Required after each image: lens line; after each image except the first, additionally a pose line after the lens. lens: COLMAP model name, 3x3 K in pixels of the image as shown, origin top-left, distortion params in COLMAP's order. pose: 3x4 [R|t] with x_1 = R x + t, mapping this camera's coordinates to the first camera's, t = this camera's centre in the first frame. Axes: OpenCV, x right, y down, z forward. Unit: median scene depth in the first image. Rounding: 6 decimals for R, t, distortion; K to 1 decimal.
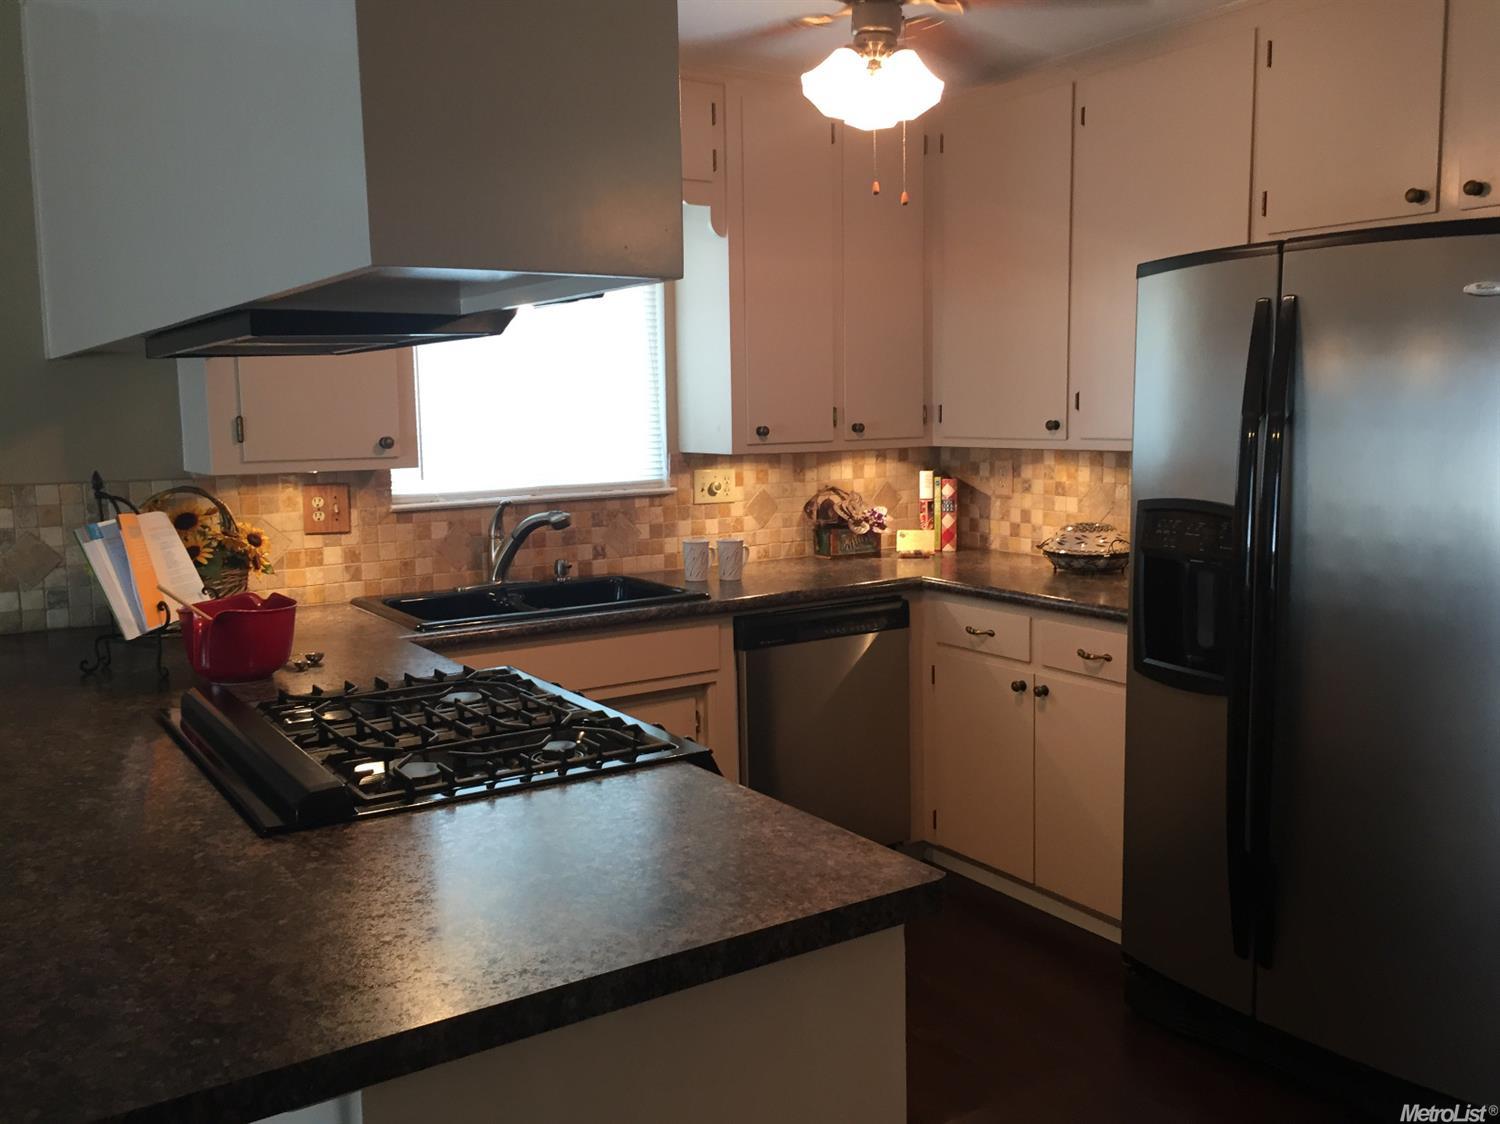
lens RADIAL K [[1279.7, 0, 747.9], [0, 1279.7, 549.6], [0, 0, 1]] dist [0.060573, -0.060719]
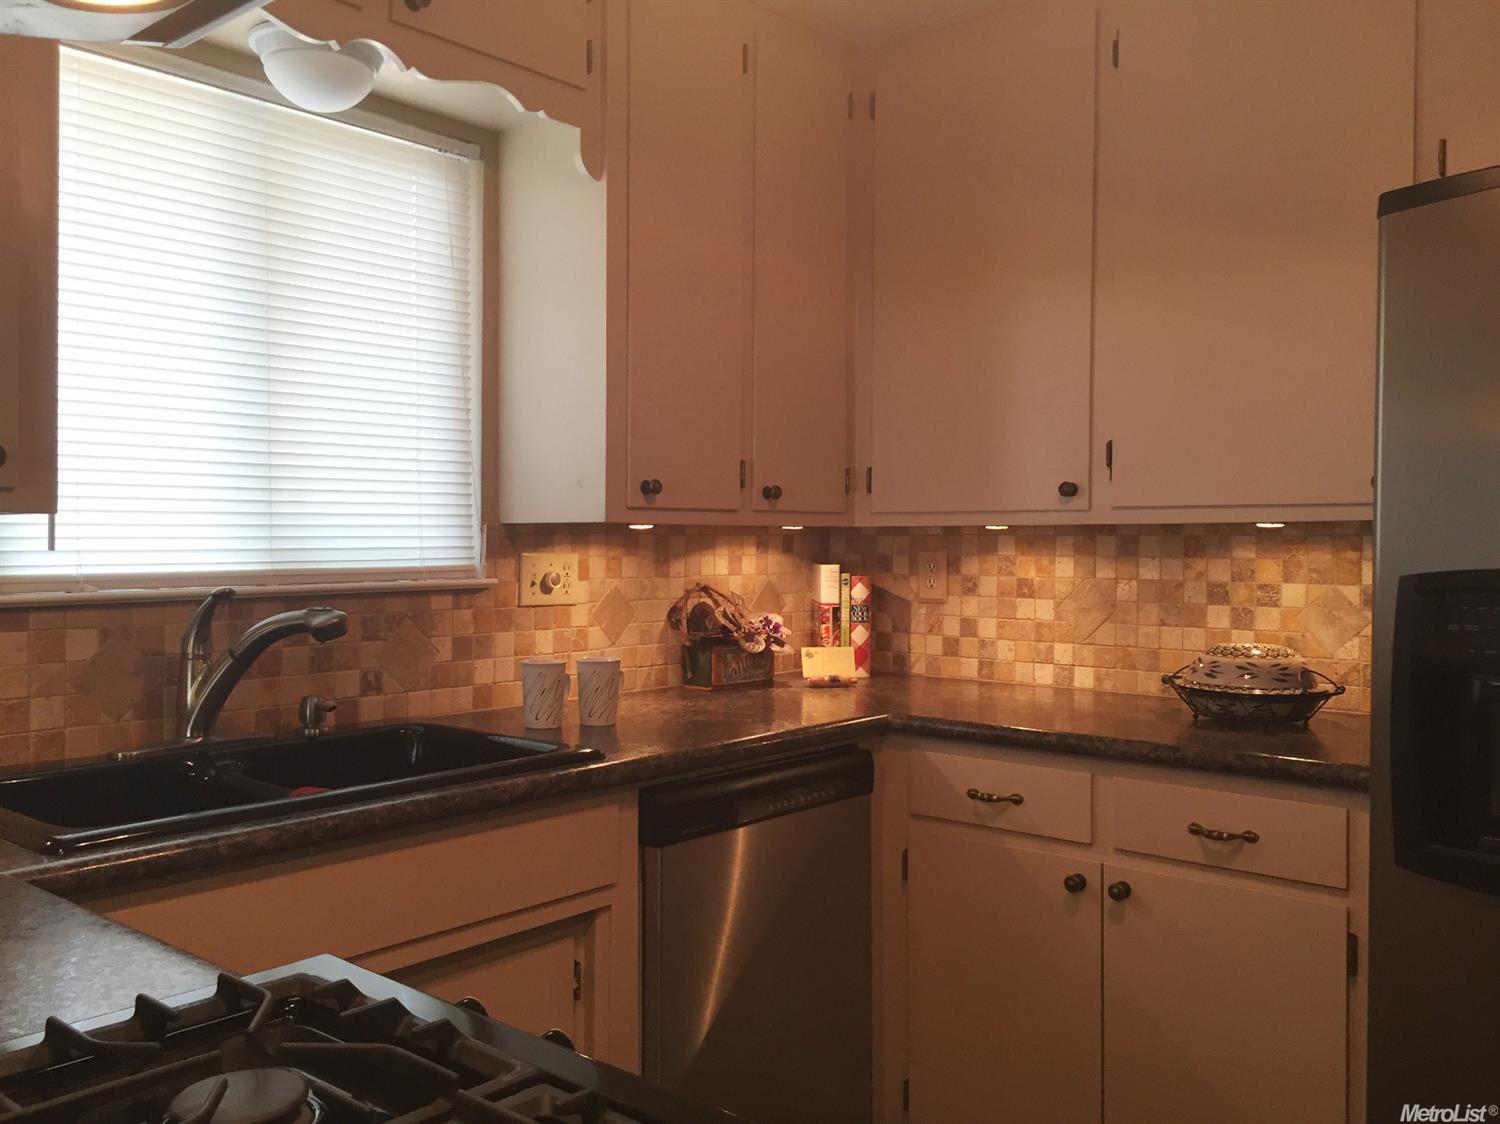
lens RADIAL K [[1279.7, 0, 747.9], [0, 1279.7, 549.6], [0, 0, 1]] dist [0.060573, -0.060719]
pose [[0.961386, 0.015837, 0.274747, -0.112949], [0.014353, 0.994099, -0.107523, 0.006935], [-0.274829, 0.107315, 0.955486, 0.371742]]
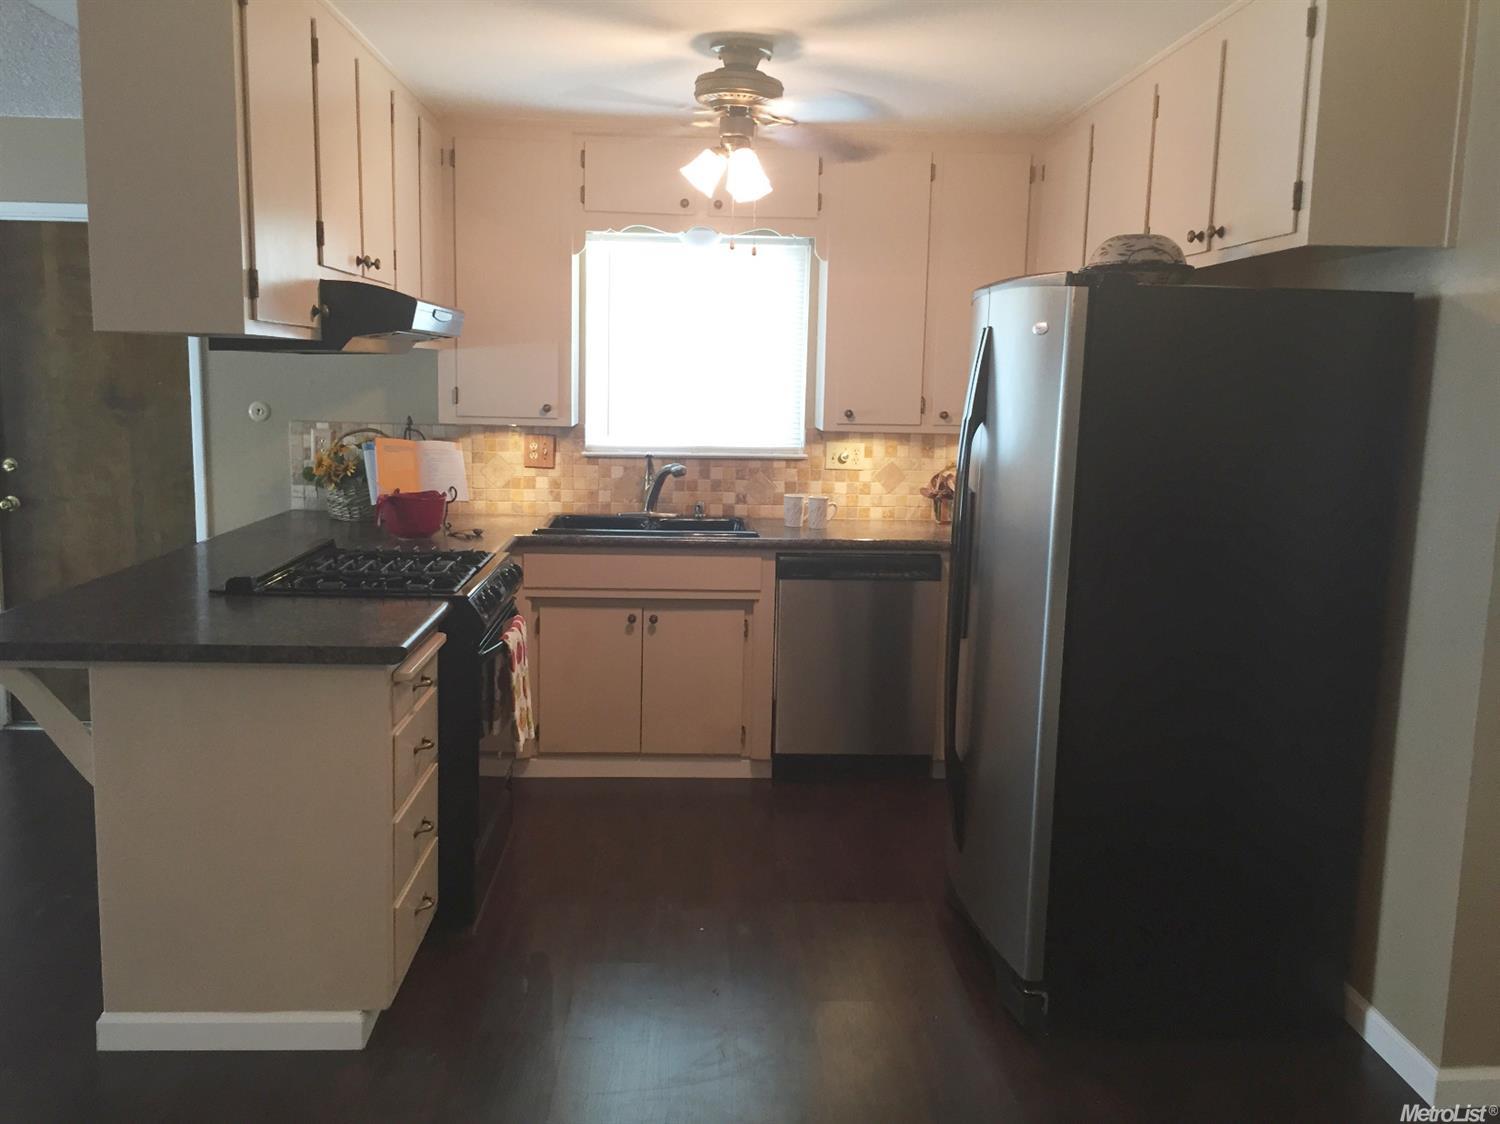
lens RADIAL K [[1279.7, 0, 747.9], [0, 1279.7, 549.6], [0, 0, 1]] dist [0.060573, -0.060719]
pose [[0.857612, 0.104253, -0.503620, 0.562685], [-0.092083, 0.994542, 0.049070, -0.011617], [0.505987, 0.004292, 0.862530, -0.138952]]
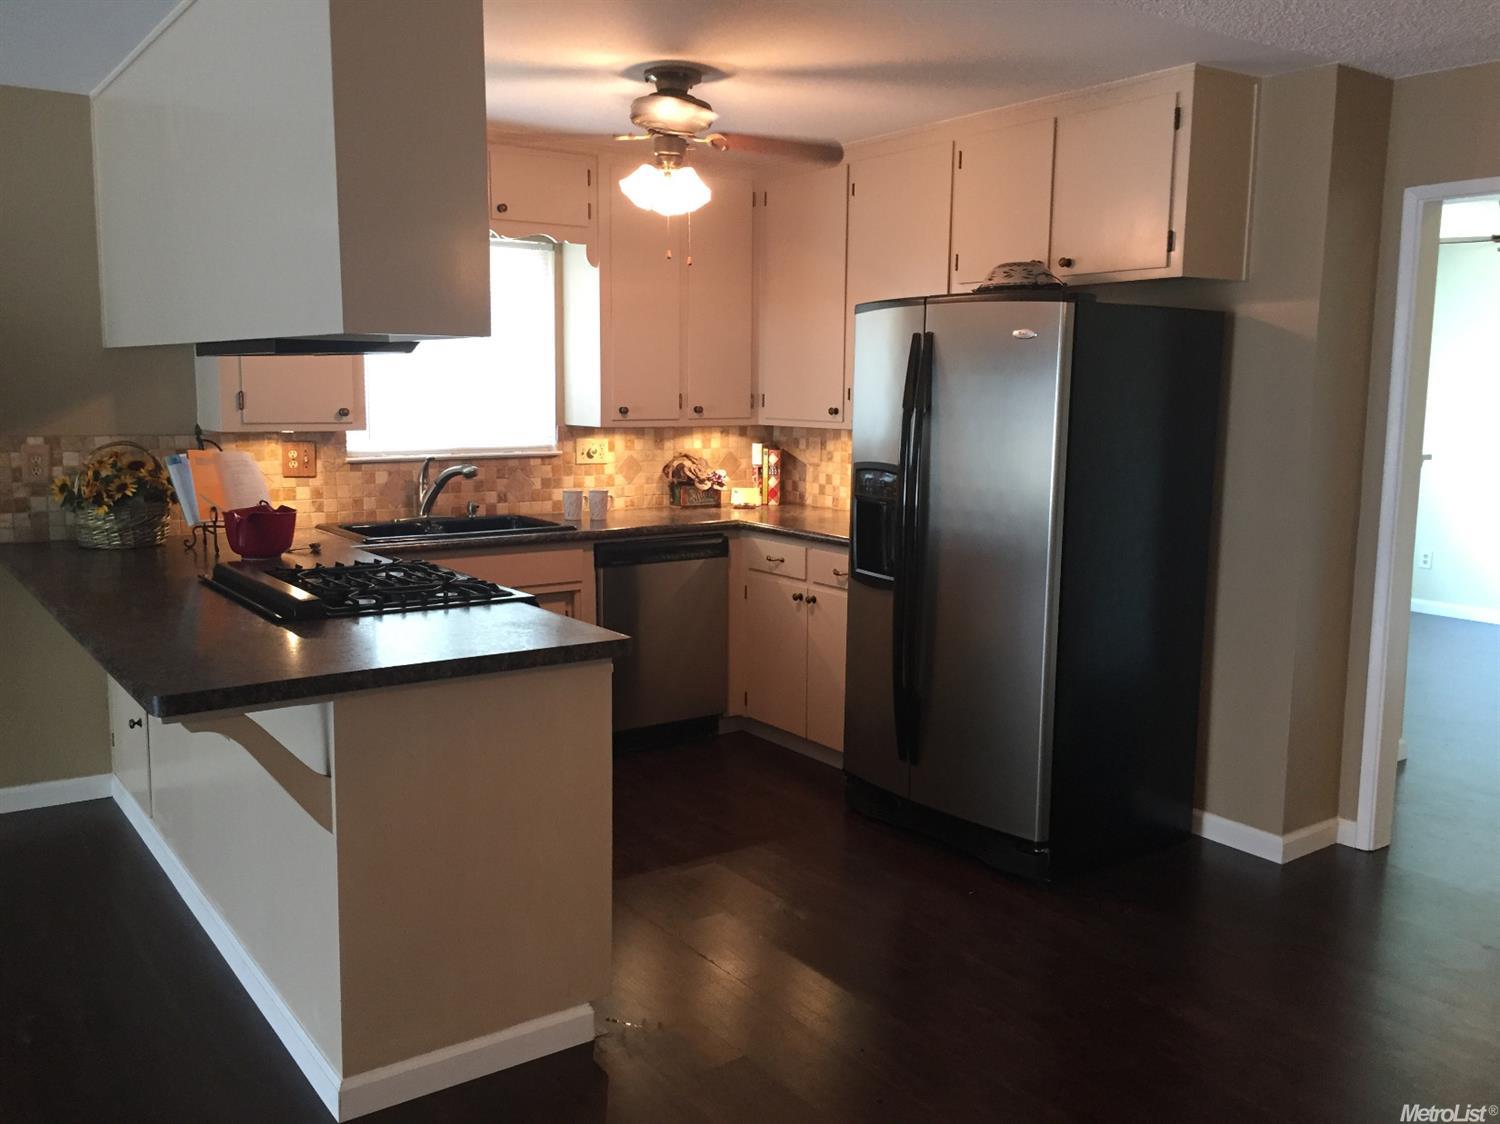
lens RADIAL K [[1279.7, 0, 747.9], [0, 1279.7, 549.6], [0, 0, 1]] dist [0.060573, -0.060719]
pose [[0.999196, 0.018980, 0.035321, 0.095564], [-0.019555, 0.999681, 0.016001, 0.029976], [-0.035006, -0.016679, 0.999248, -0.356694]]
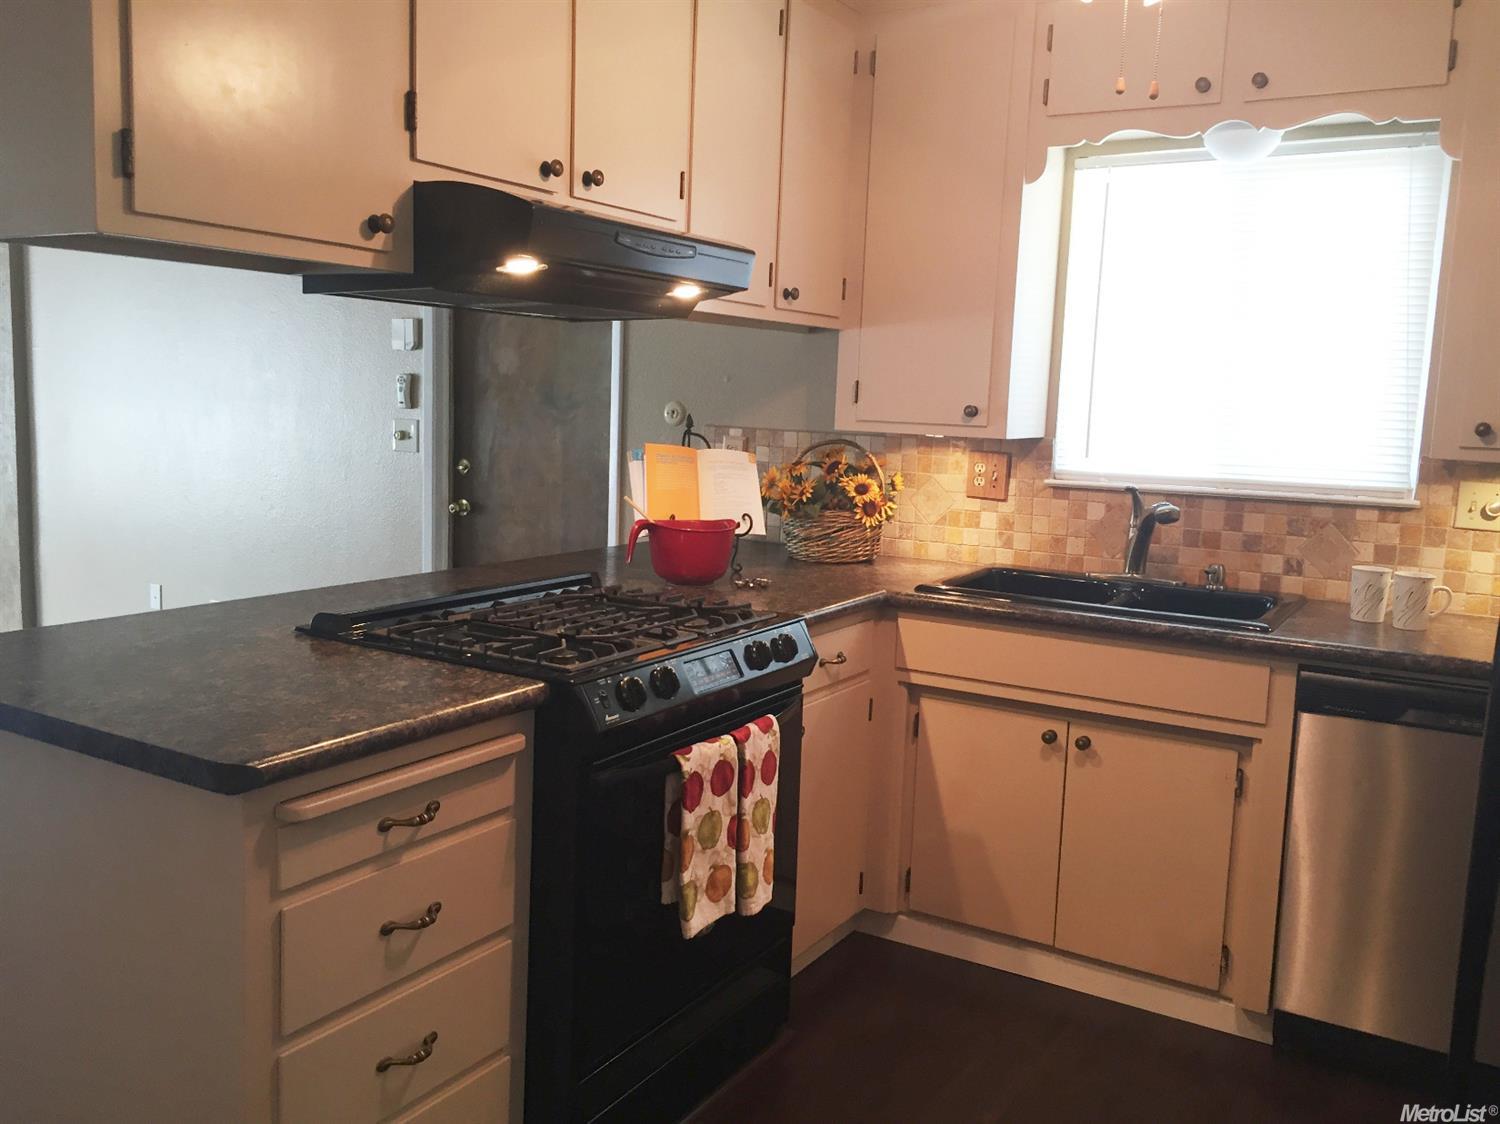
lens RADIAL K [[1279.7, 0, 747.9], [0, 1279.7, 549.6], [0, 0, 1]] dist [0.060573, -0.060719]
pose [[0.427502, 0.141597, -0.892856, 0.470372], [-0.143581, 0.985755, 0.087583, -0.031269], [0.892539, 0.090755, 0.441743, 0.322746]]
